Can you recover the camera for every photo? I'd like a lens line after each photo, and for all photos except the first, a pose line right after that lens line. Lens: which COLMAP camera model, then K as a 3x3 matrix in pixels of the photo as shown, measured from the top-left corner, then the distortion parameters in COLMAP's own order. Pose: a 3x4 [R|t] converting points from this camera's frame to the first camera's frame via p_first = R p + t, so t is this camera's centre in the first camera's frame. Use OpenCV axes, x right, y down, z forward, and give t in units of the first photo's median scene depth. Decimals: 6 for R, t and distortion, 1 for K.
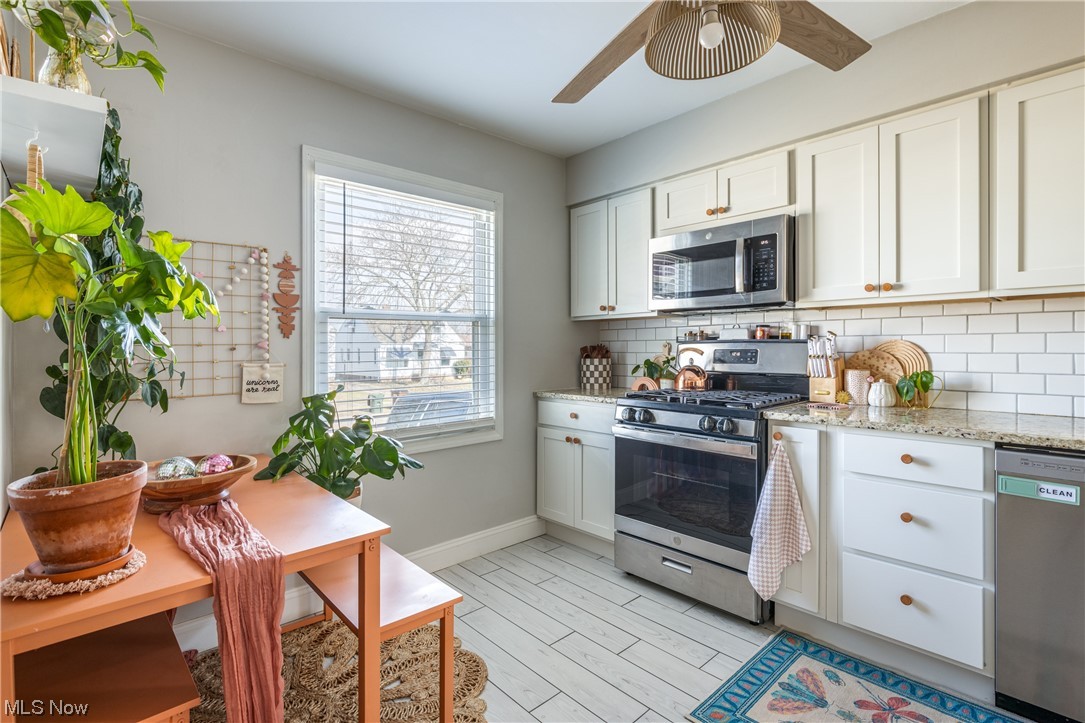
lens RADIAL K [[509.6, 0, 550.5], [0, 509.6, 343.0], [0, 0, 1]] dist [-0.000200, 0.000145]
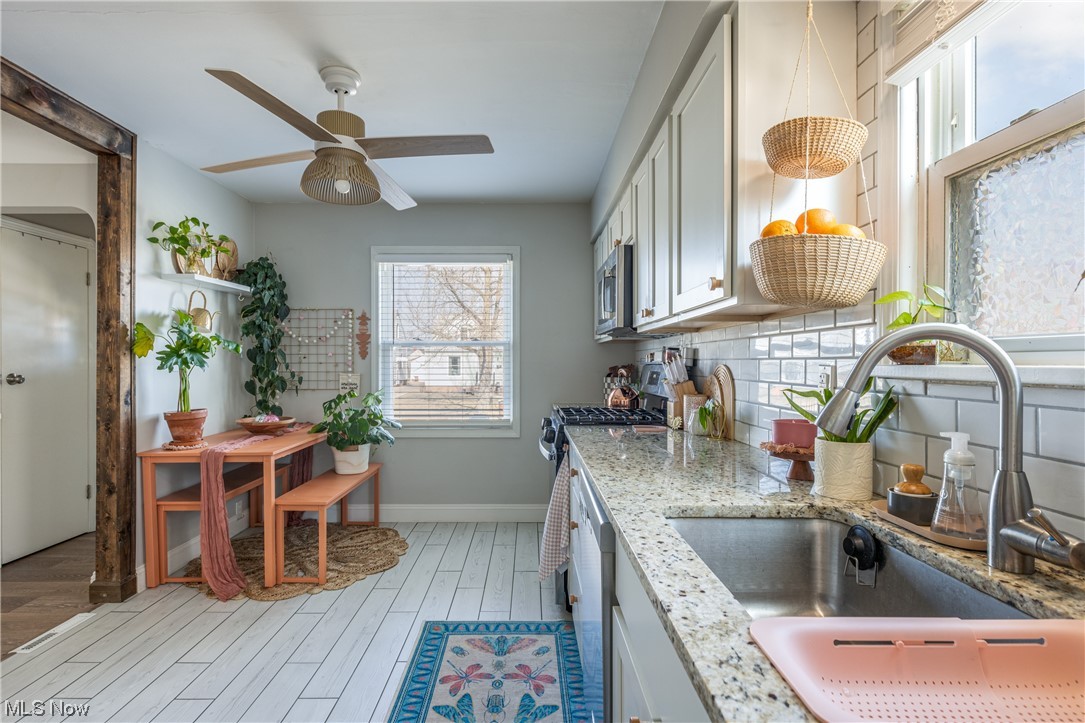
lens RADIAL K [[521.8, 0, 542.5], [0, 521.8, 361.5], [0, 0, 1]] dist [-0.000256, 0.000036]
pose [[0.739779, 0.008453, -0.672797, 1.179596], [-0.003172, 0.999954, 0.009076, -0.021204], [0.672843, -0.004580, 0.739772, 0.097191]]
